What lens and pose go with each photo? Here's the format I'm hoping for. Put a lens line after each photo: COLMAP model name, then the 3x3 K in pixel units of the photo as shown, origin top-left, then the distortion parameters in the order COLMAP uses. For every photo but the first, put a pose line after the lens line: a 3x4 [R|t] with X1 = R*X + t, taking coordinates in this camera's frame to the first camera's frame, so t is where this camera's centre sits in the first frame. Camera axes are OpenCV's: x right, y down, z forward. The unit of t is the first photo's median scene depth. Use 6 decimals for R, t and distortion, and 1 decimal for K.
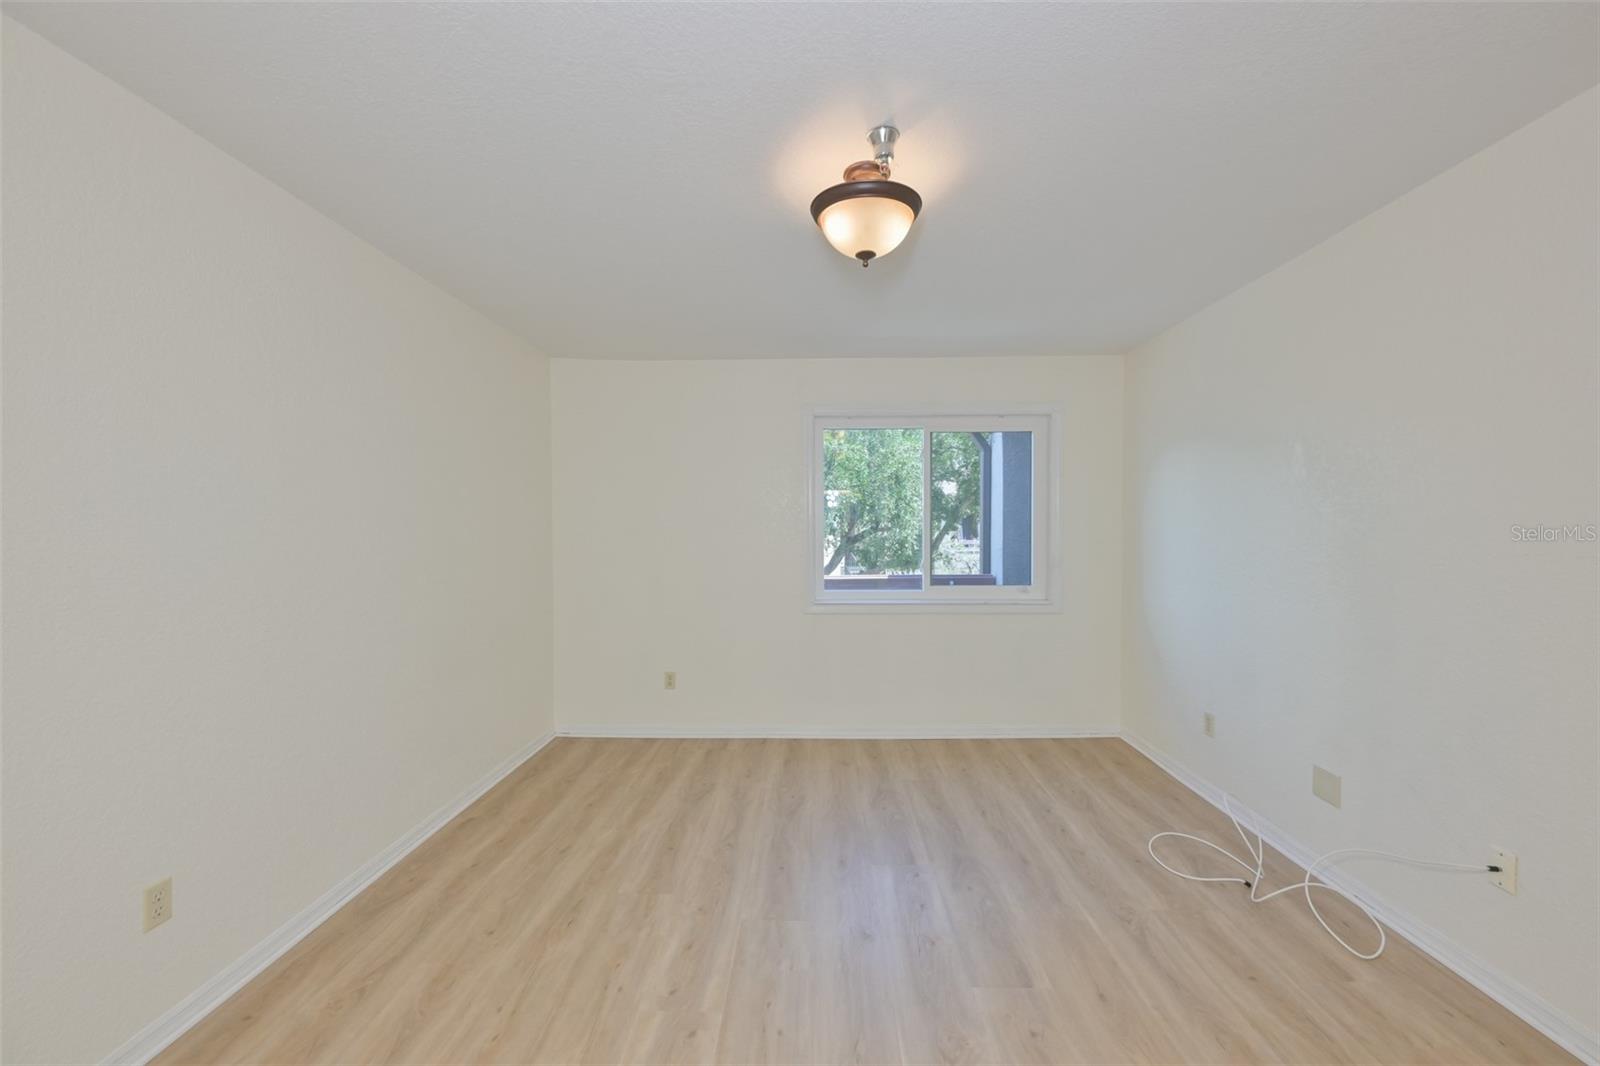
lens RADIAL K [[629.3, 0, 795.7], [0, 629.3, 541.0], [0, 0, 1]] dist [-0.000269, -0.000160]
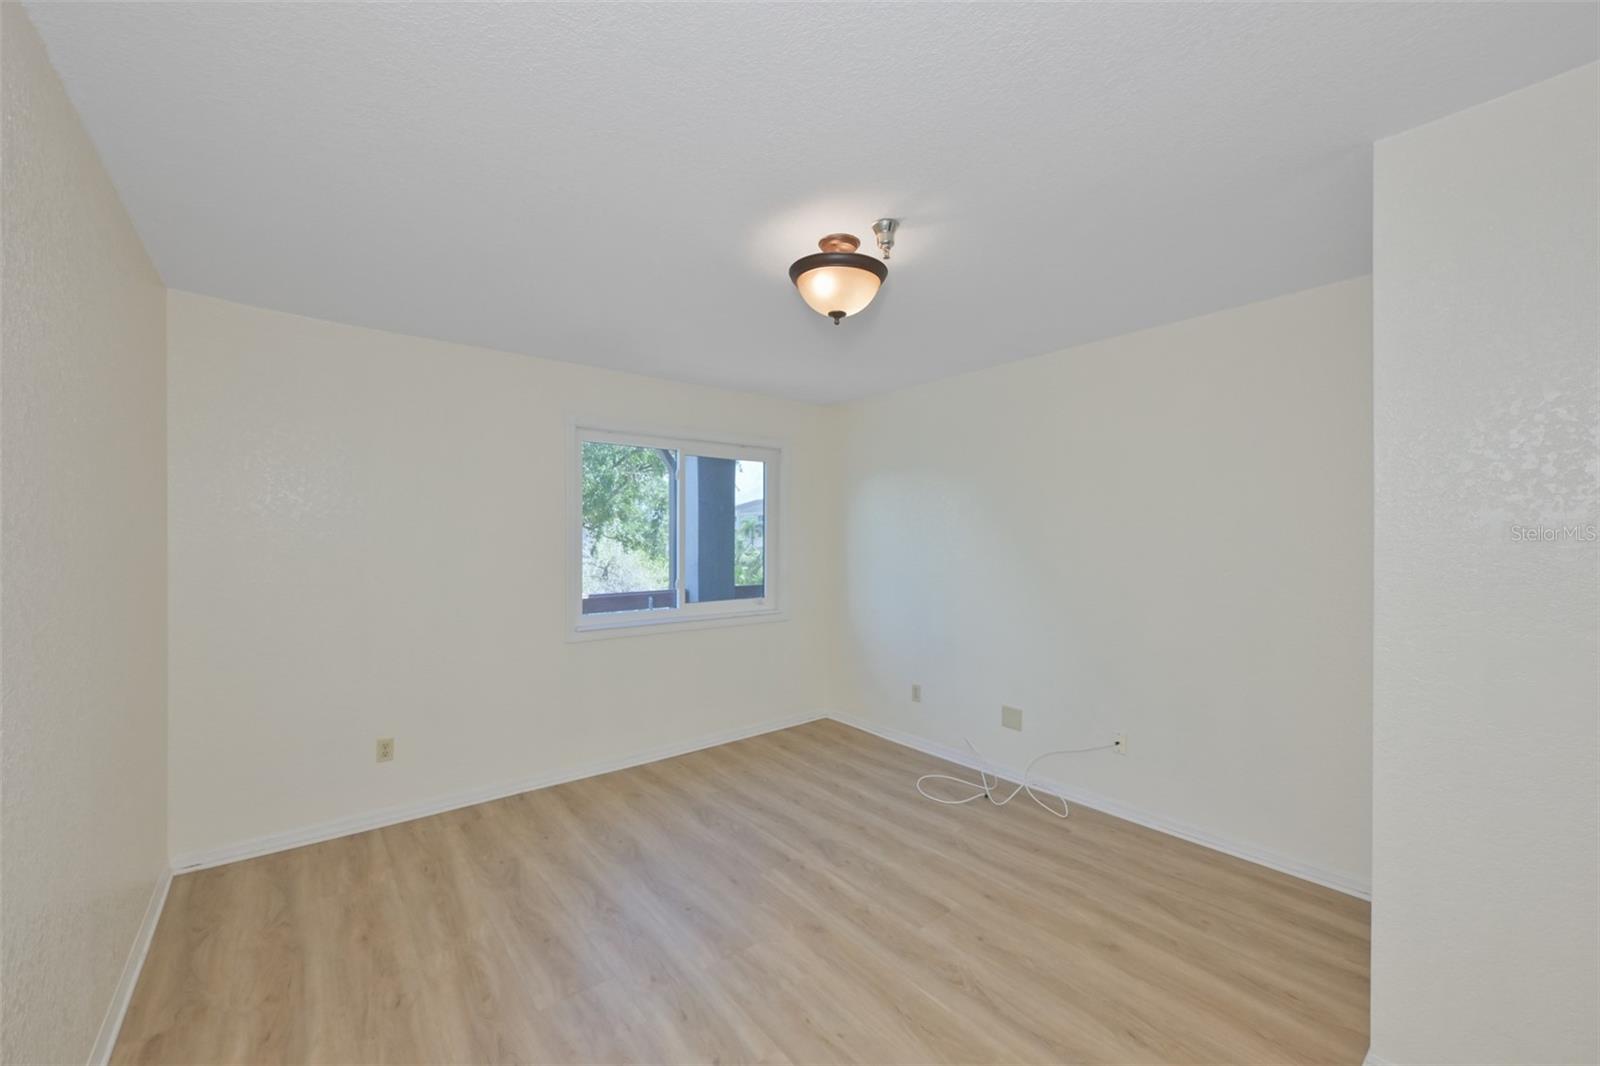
lens RADIAL K [[633.7, 0, 800.0], [0, 633.7, 533.0], [0, 0, 1]] dist [-0.000518, -0.000184]
pose [[0.759016, 0.010605, 0.650985, -0.539626], [0.009364, 0.999586, -0.027202, -0.023684], [-0.651004, 0.026743, 0.758603, 0.147925]]
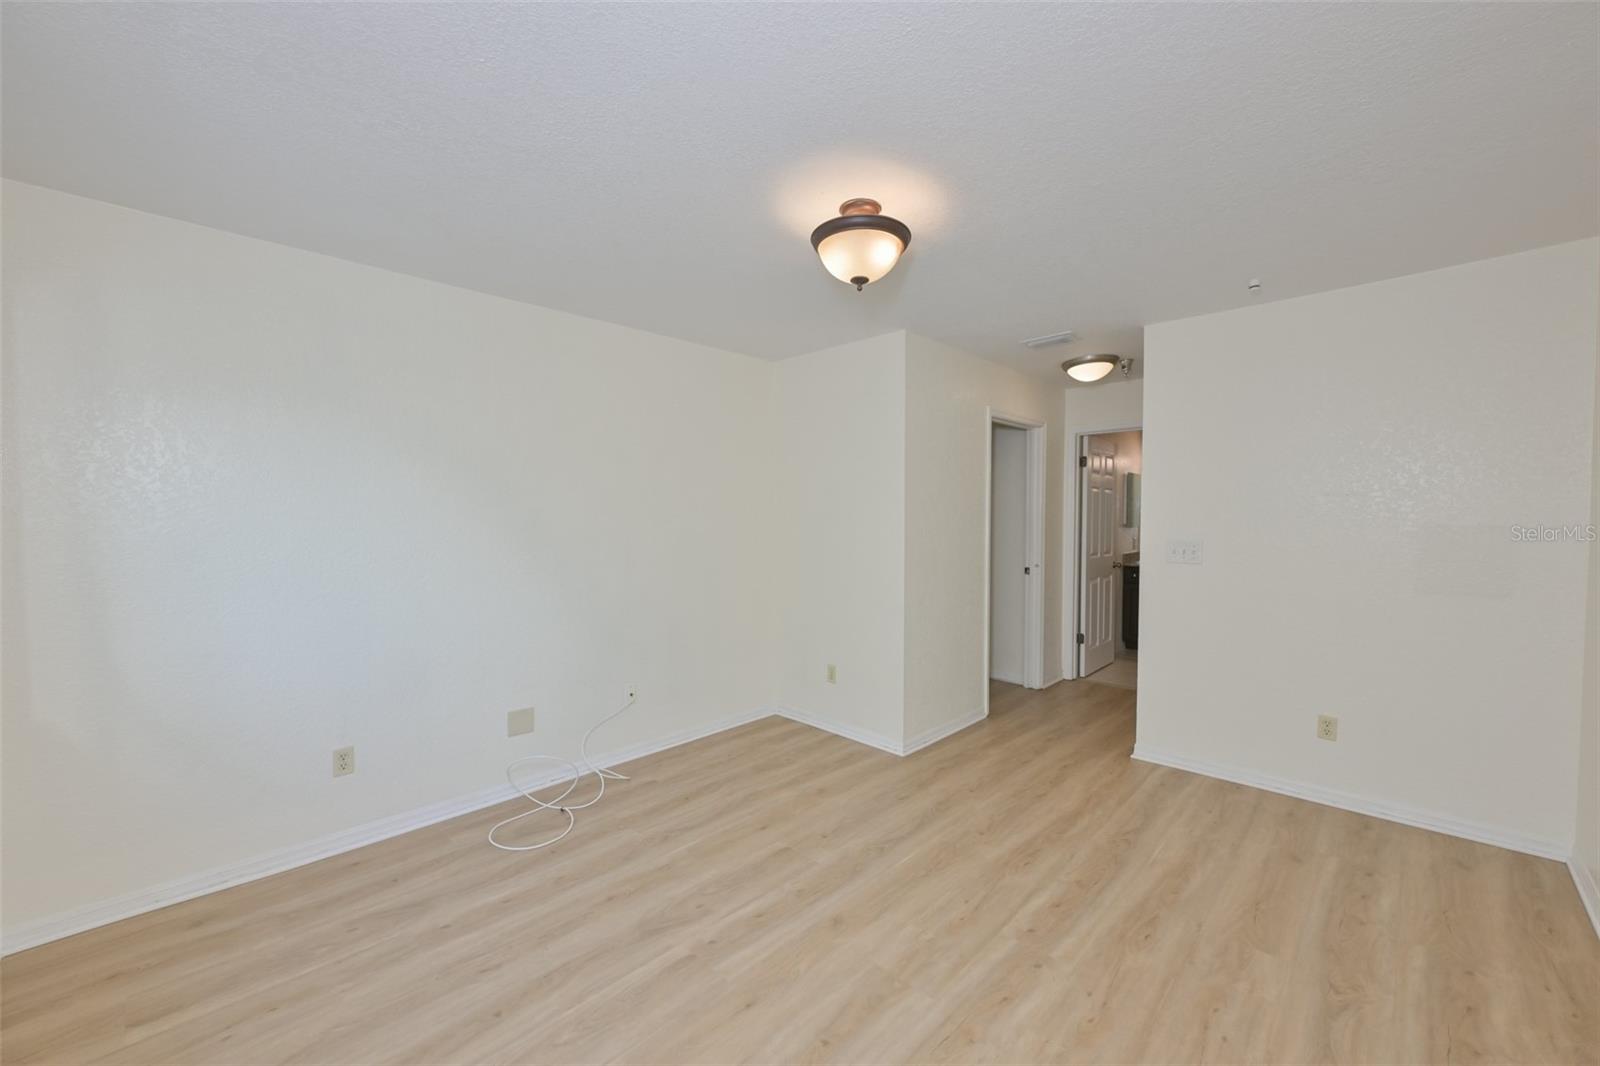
lens RADIAL K [[638.7, 0, 801.8], [0, 638.7, 518.2], [0, 0, 1]] dist [0.000469, 0.000040]
pose [[-0.748187, 0.005681, 0.663463, -0.461844], [0.020695, 0.999677, 0.014779, -0.040185], [-0.663165, 0.024788, -0.748063, 1.545874]]
